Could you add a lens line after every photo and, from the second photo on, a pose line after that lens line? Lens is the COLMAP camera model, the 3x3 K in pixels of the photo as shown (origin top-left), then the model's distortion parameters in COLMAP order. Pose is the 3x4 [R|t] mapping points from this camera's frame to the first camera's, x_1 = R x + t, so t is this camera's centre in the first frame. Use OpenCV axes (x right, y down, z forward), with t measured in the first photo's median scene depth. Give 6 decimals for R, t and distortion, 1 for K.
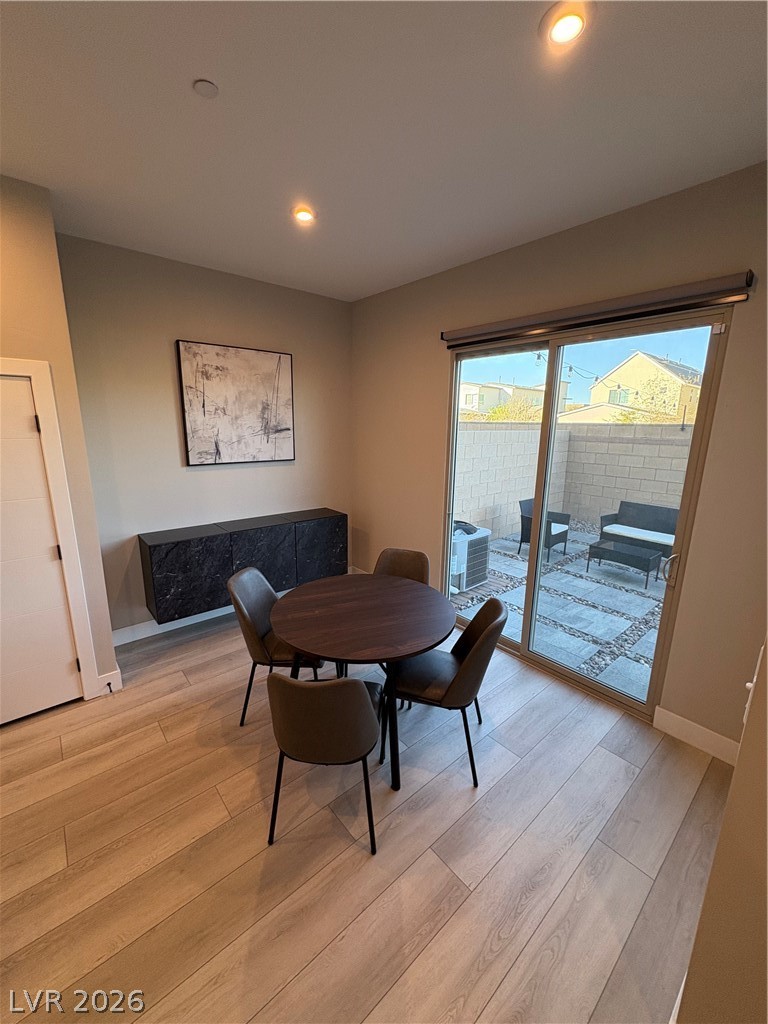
lens RADIAL K [[407.7, 0, 381.3], [0, 407.7, 510.3], [0, 0, 1]] dist [-0.001002, -0.000186]
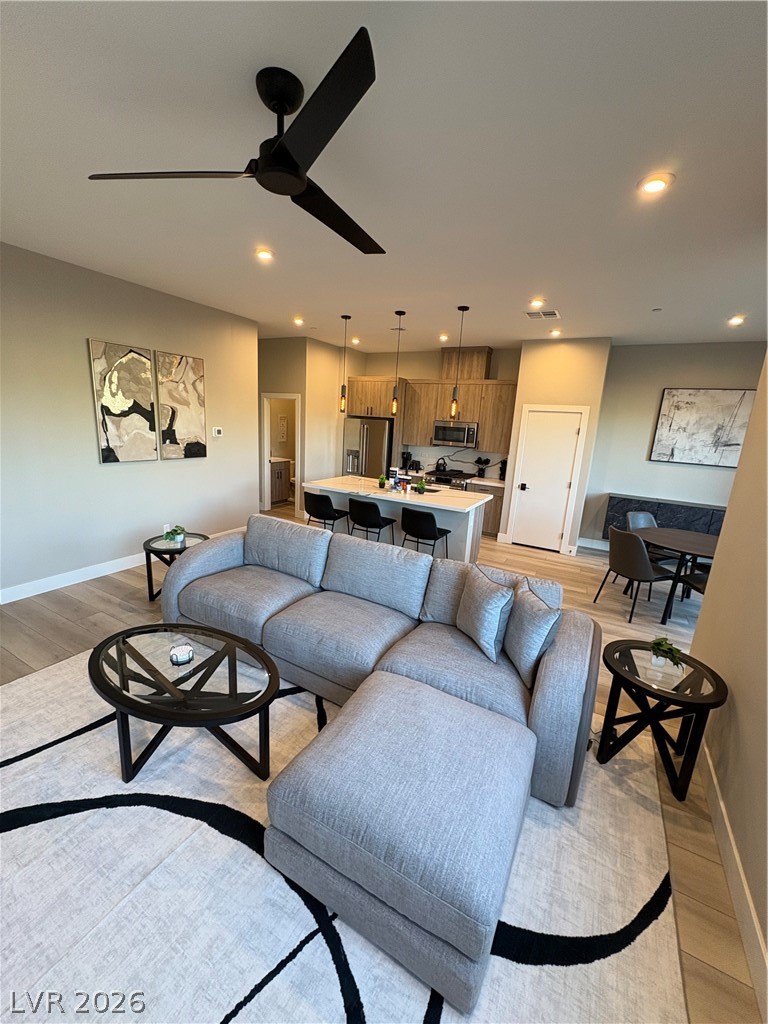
lens RADIAL K [[407.7, 0, 381.3], [0, 407.7, 510.3], [0, 0, 1]] dist [-0.001002, -0.000186]
pose [[0.349388, 0.214130, -0.912182, 0.731490], [-0.249990, 0.959550, 0.129497, 0.150527], [0.903013, 0.182791, 0.388786, -0.636161]]
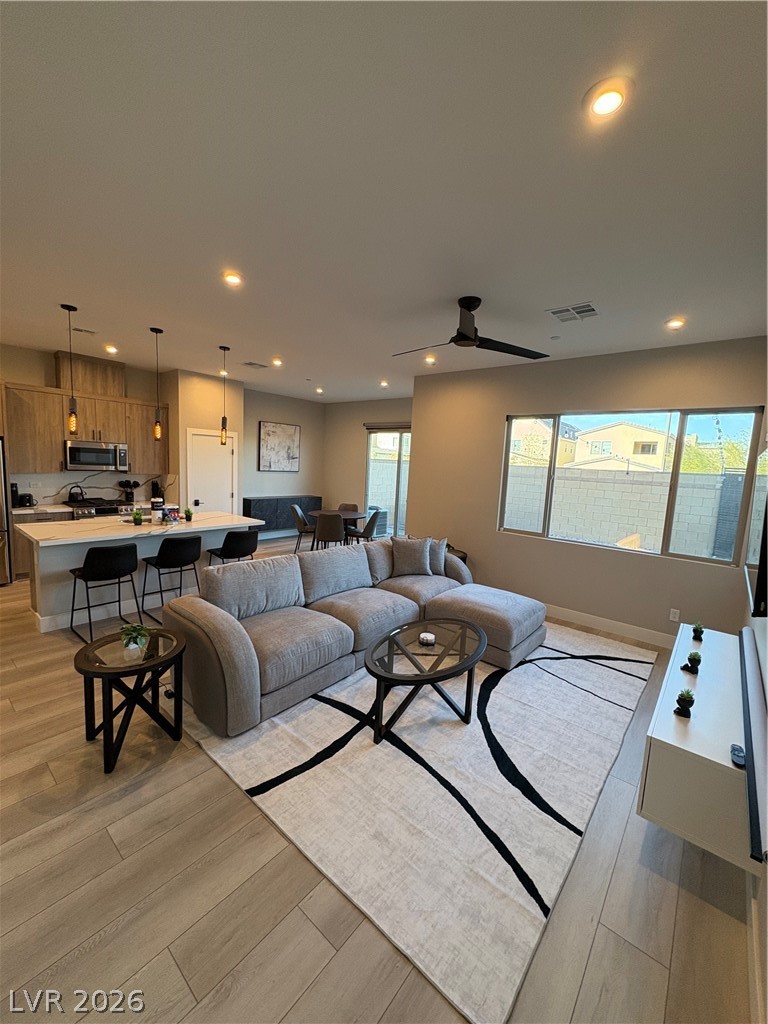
lens RADIAL K [[407.7, 0, 381.3], [0, 407.7, 510.3], [0, 0, 1]] dist [-0.001002, -0.000186]
pose [[0.986441, 0.018665, 0.163053, -0.149442], [-0.004034, 0.995969, -0.089606, 0.337011], [-0.164068, 0.087733, 0.982540, -1.471256]]
